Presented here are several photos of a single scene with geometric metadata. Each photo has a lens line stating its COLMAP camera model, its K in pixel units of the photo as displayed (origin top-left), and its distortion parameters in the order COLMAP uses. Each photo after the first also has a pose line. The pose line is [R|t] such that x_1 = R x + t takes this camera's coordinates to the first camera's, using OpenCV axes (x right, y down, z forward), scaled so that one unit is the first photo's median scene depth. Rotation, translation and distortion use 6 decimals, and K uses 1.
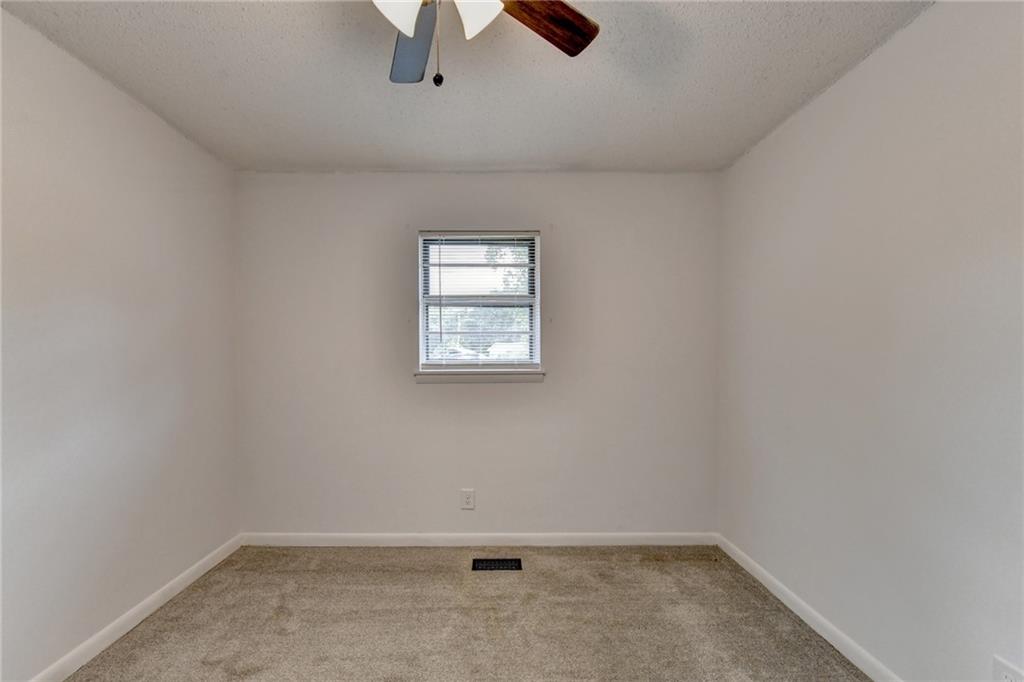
lens RADIAL K [[423.7, 0, 508.9], [0, 423.7, 366.1], [0, 0, 1]] dist [-0.005916, -0.000333]
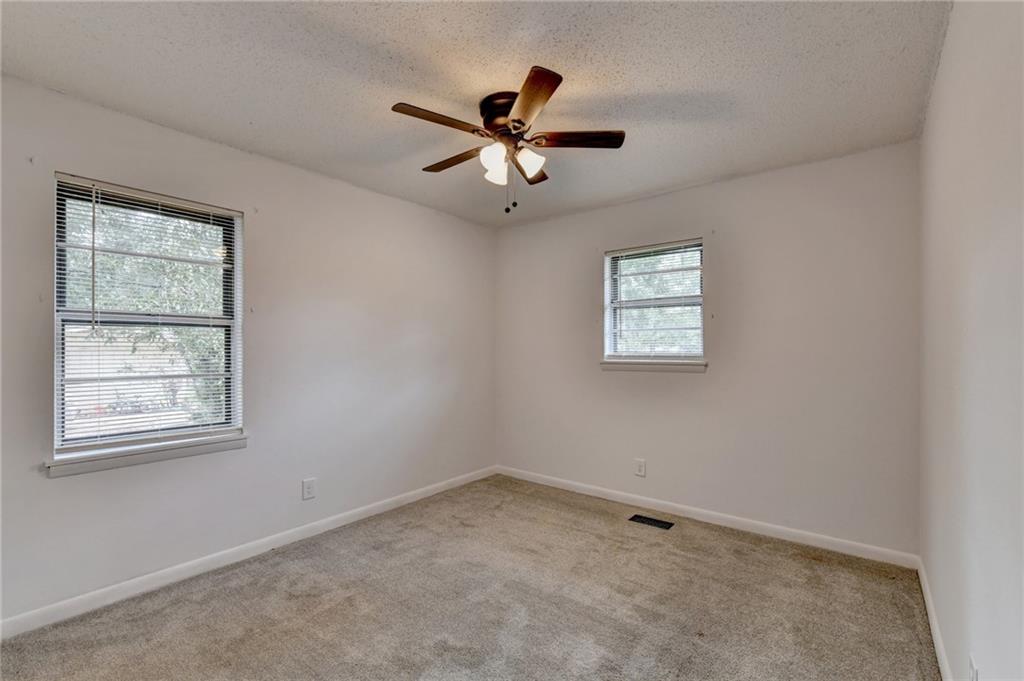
lens RADIAL K [[420.2, 0, 517.9], [0, 420.2, 349.7], [0, 0, 1]] dist [-0.003977, -0.000456]
pose [[0.794915, 0.002807, -0.606714, 0.383764], [-0.017295, 0.999688, -0.018035, 0.006690], [0.606474, 0.024829, 0.794716, -0.187330]]
